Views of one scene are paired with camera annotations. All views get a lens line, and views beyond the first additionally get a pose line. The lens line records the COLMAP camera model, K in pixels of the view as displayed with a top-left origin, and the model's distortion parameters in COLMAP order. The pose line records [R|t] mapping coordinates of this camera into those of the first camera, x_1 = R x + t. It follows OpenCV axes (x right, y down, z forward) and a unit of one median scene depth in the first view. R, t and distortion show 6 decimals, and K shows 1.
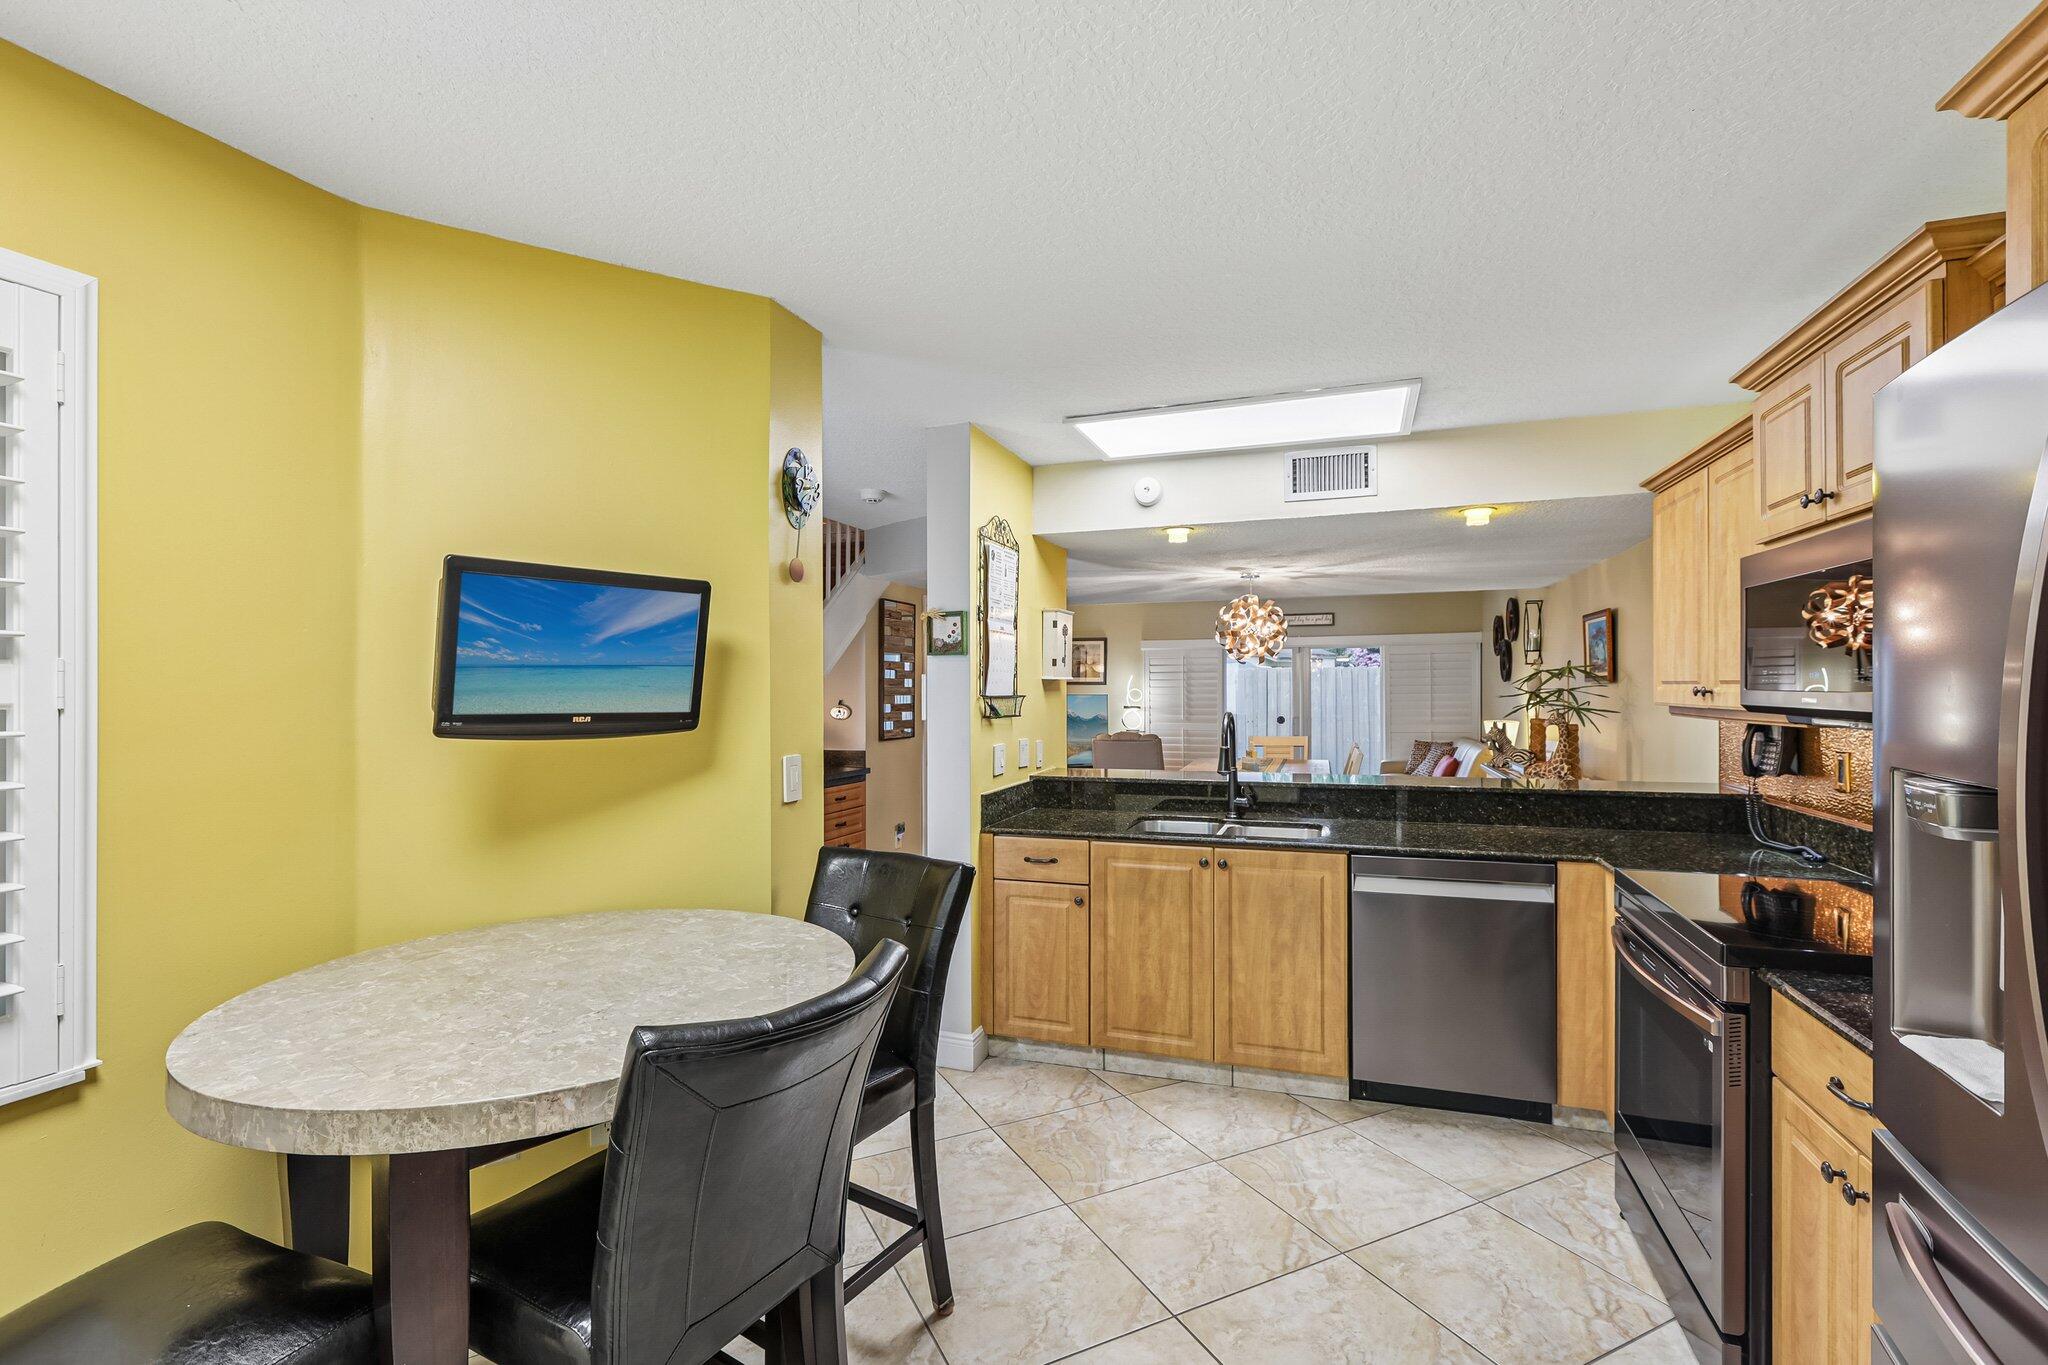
lens RADIAL K [[913.9, 0, 1017.7], [0, 913.9, 690.2], [0, 0, 1]] dist [-0.004254, 0.003698]
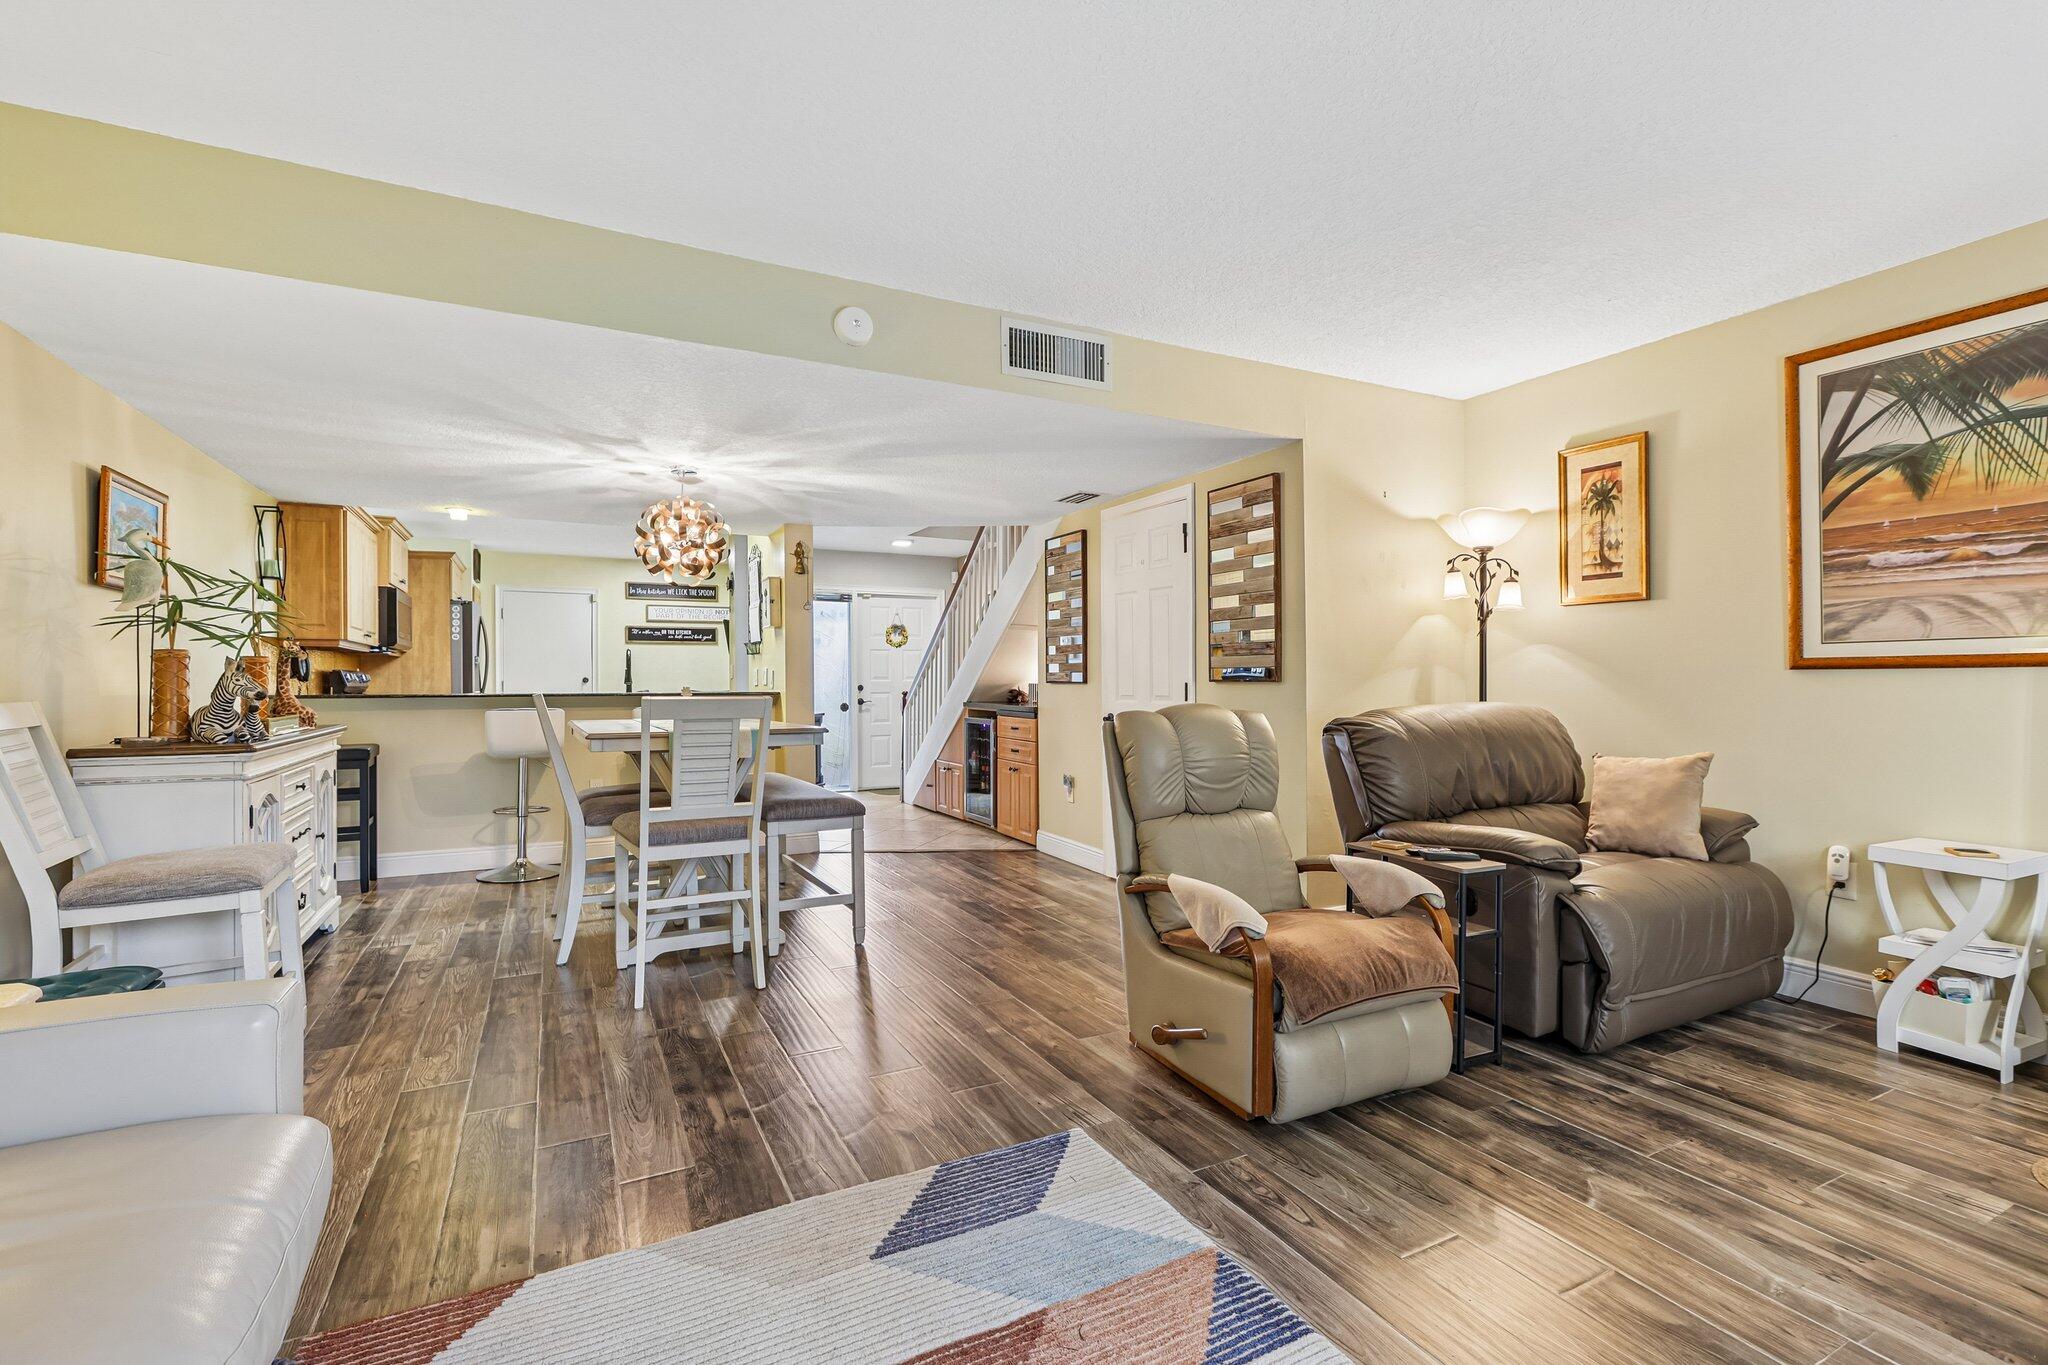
lens RADIAL K [[913.9, 0, 998.1], [0, 913.9, 676.4], [0, 0, 1]] dist [-0.004254, 0.003698]
pose [[-0.702709, 0.003207, -0.711470, 0.641367], [0.001592, 0.999994, 0.002935, 0.048669], [0.711476, 0.000930, -0.702710, 1.788218]]
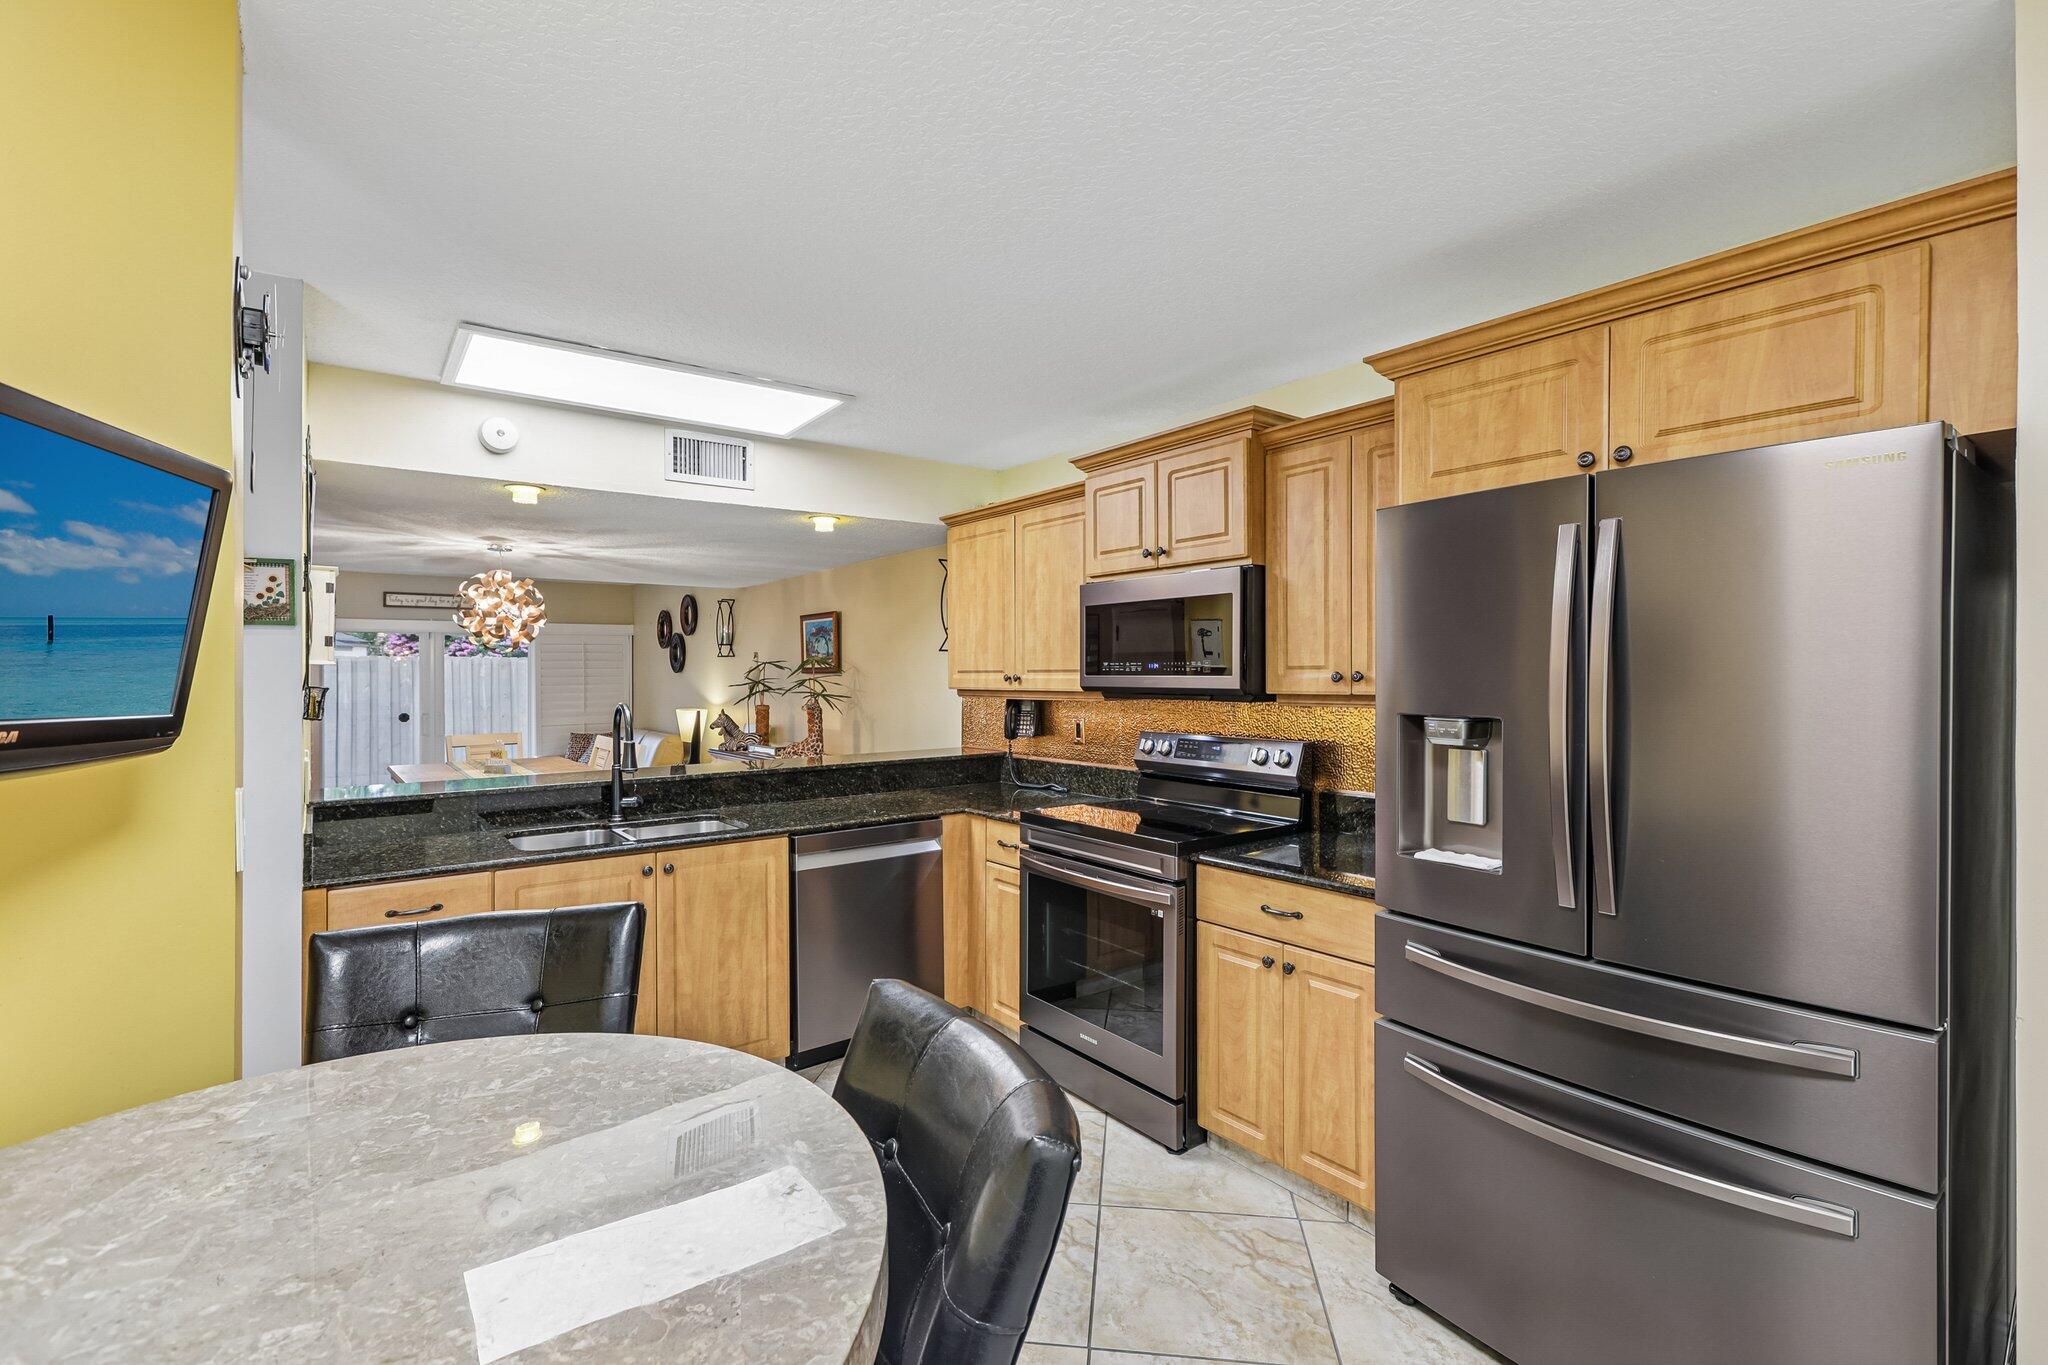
lens RADIAL K [[913.9, 0, 1022.0], [0, 913.9, 669.2], [0, 0, 1]] dist [-0.004254, 0.003698]
pose [[0.547428, 0.006611, 0.836827, -0.203072], [0.005930, 0.999913, -0.011779, 0.002471], [-0.836832, 0.011410, 0.547341, 0.121424]]
